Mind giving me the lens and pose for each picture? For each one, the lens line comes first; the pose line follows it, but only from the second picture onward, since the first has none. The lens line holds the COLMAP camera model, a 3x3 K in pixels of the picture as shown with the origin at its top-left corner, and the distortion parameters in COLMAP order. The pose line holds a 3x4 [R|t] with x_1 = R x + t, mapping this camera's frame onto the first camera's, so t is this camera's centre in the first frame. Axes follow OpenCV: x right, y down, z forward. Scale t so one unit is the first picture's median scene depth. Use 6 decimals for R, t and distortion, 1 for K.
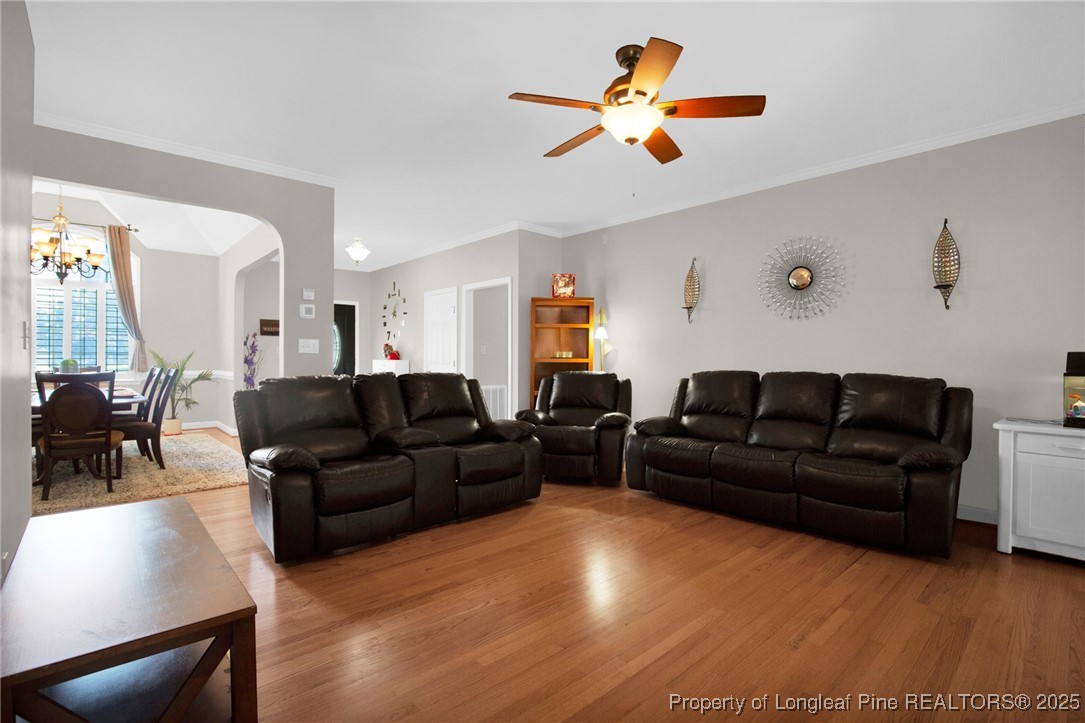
lens RADIAL K [[506.2, 0, 544.2], [0, 506.2, 355.6], [0, 0, 1]] dist [-0.027786, 0.000138]
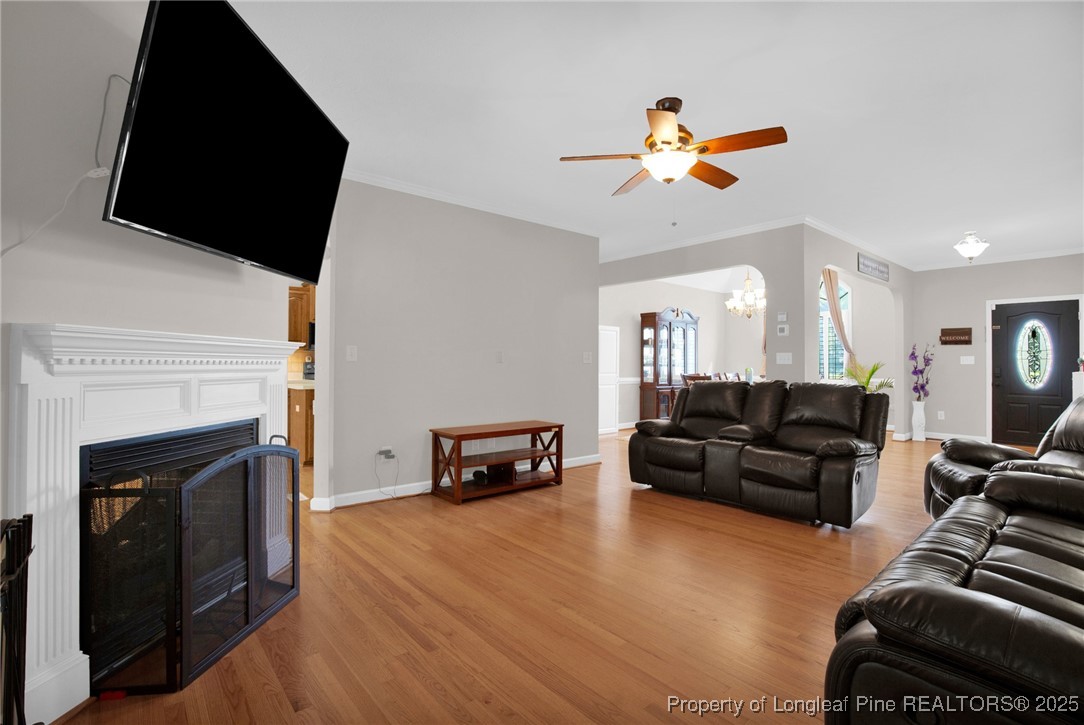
lens RADIAL K [[505.7, 0, 543.7], [0, 505.7, 356.6], [0, 0, 1]] dist [-0.027786, 0.000138]
pose [[-0.036196, -0.015984, -0.999217, 0.794558], [-0.001003, 0.999872, -0.015958, -0.003330], [0.999344, 0.000425, -0.036208, 0.454971]]
